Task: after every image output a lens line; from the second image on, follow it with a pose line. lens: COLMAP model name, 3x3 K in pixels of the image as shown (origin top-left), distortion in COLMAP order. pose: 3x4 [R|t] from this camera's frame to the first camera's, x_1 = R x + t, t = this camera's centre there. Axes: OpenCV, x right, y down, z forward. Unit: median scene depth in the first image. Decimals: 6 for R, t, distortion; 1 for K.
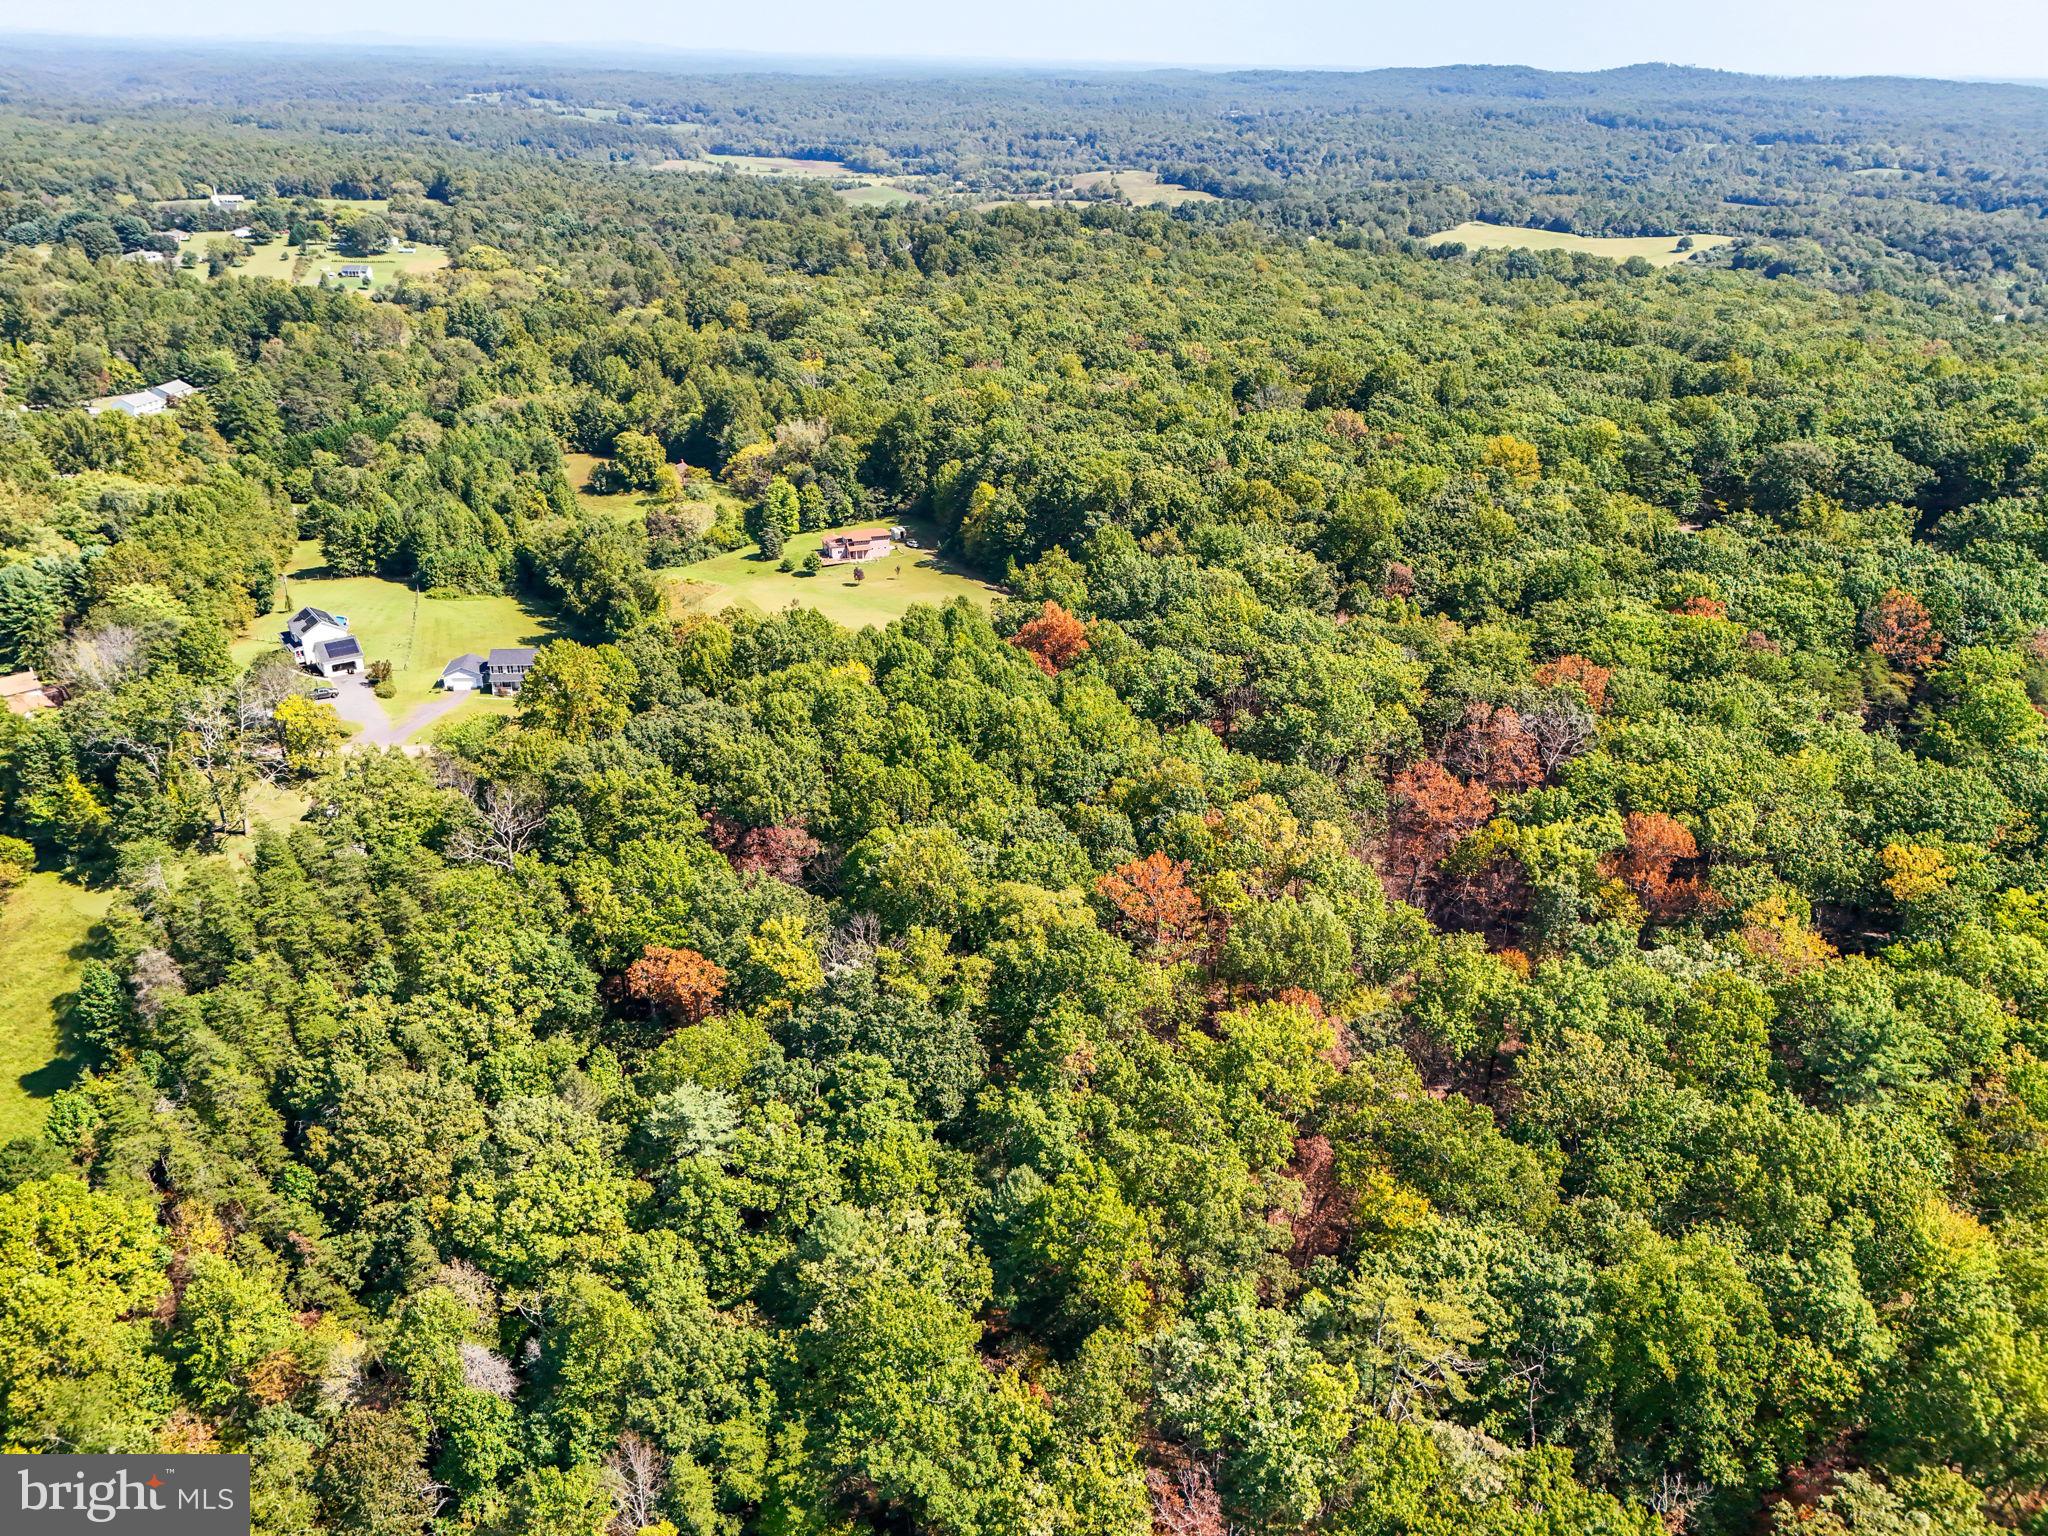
lens RADIAL K [[1492.1, 0, 1028.1], [0, 1492.1, 776.5], [0, 0, 1]] dist [0.054958, -0.050454]
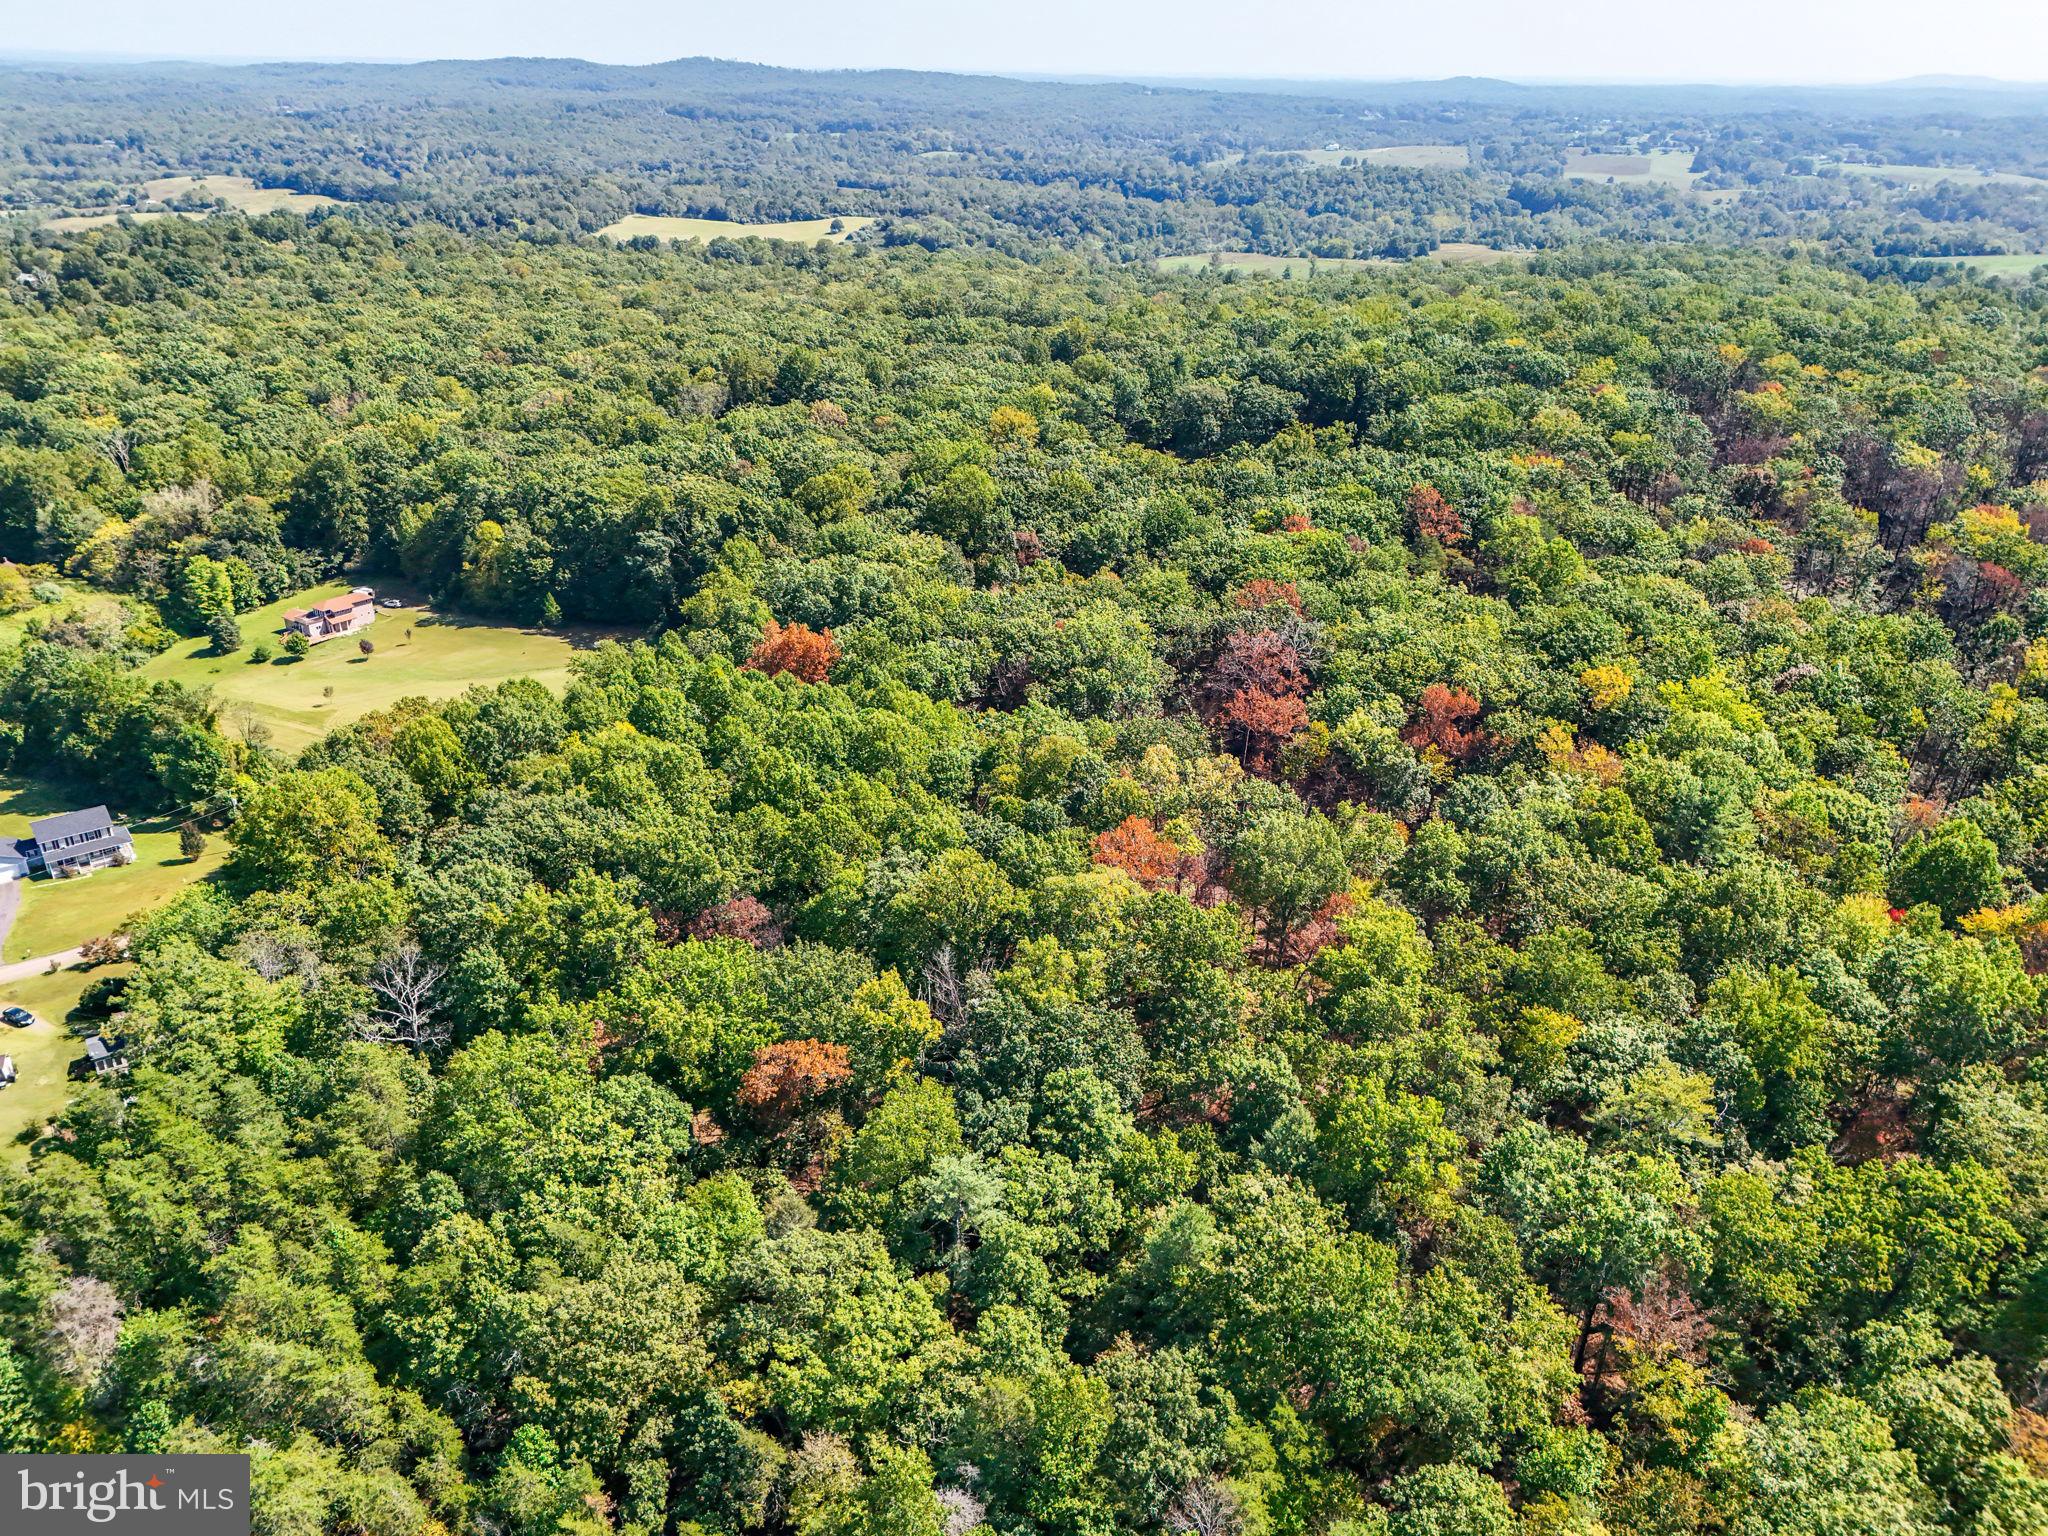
lens RADIAL K [[1492.1, 0, 1025.5], [0, 1492.1, 766.4], [0, 0, 1]] dist [0.054958, -0.050454]
pose [[0.843332, -0.233608, 0.483960, -0.191870], [0.234284, 0.970308, 0.060115, -0.025647], [-0.483634, 0.062687, 0.873023, 0.045817]]
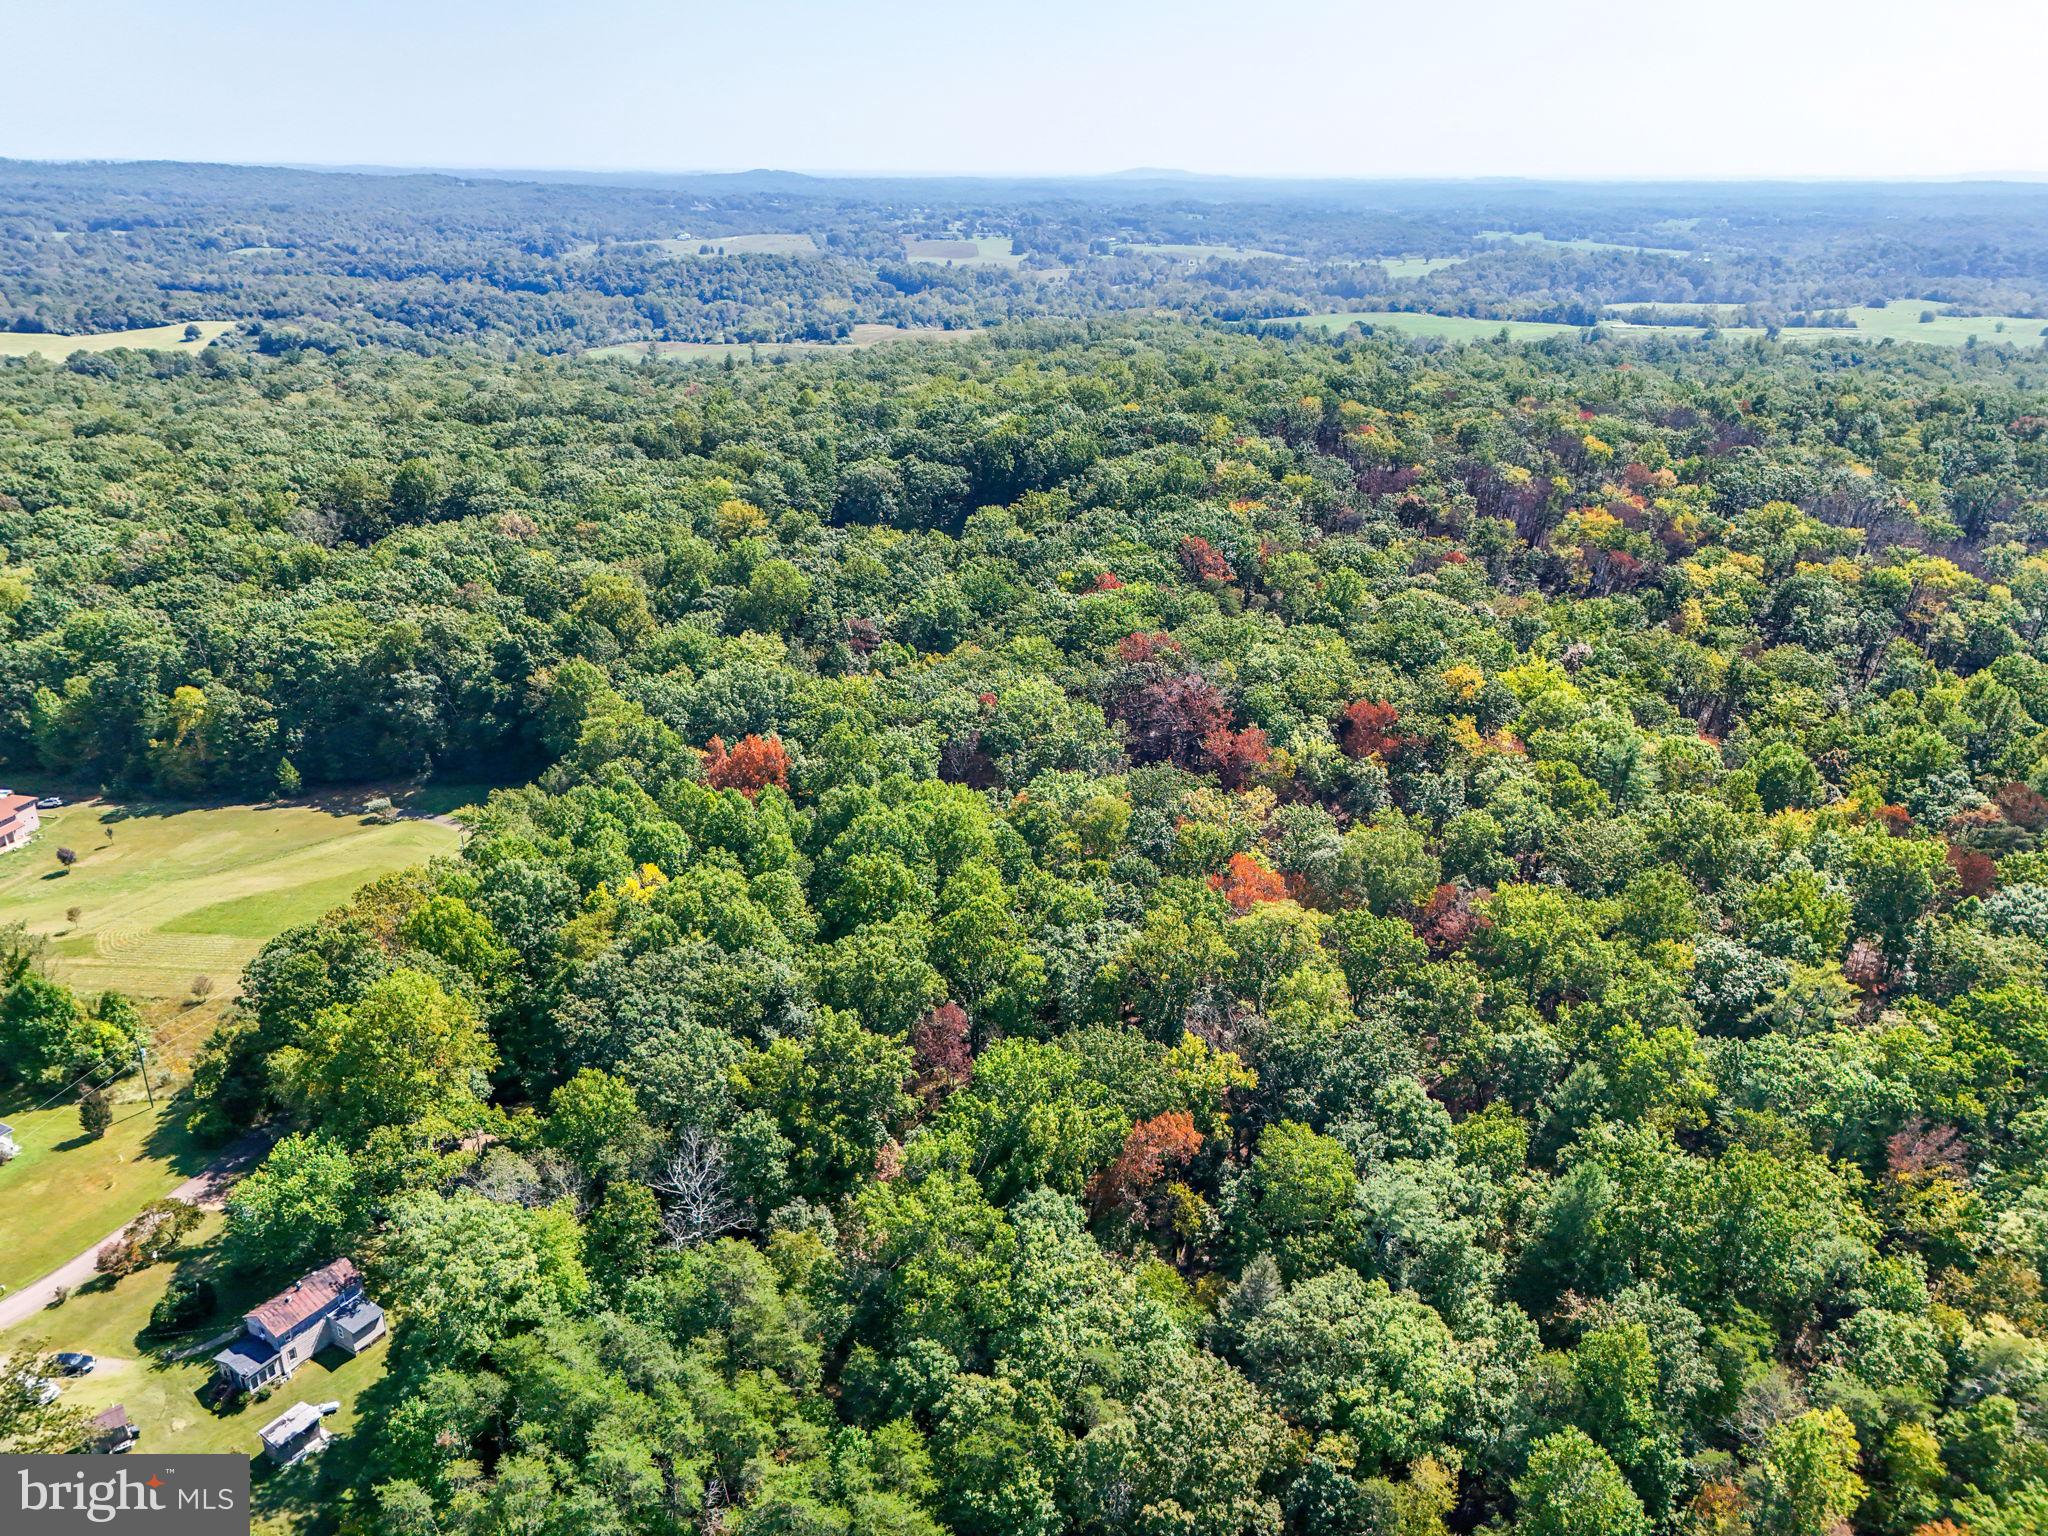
lens RADIAL K [[1492.1, 0, 1020.0], [0, 1492.1, 772.3], [0, 0, 1]] dist [0.054958, -0.050454]
pose [[0.546516, -0.325830, 0.771463, -0.340521], [0.362718, 0.922413, 0.132630, -0.085932], [-0.754822, 0.207339, 0.622297, 0.166651]]
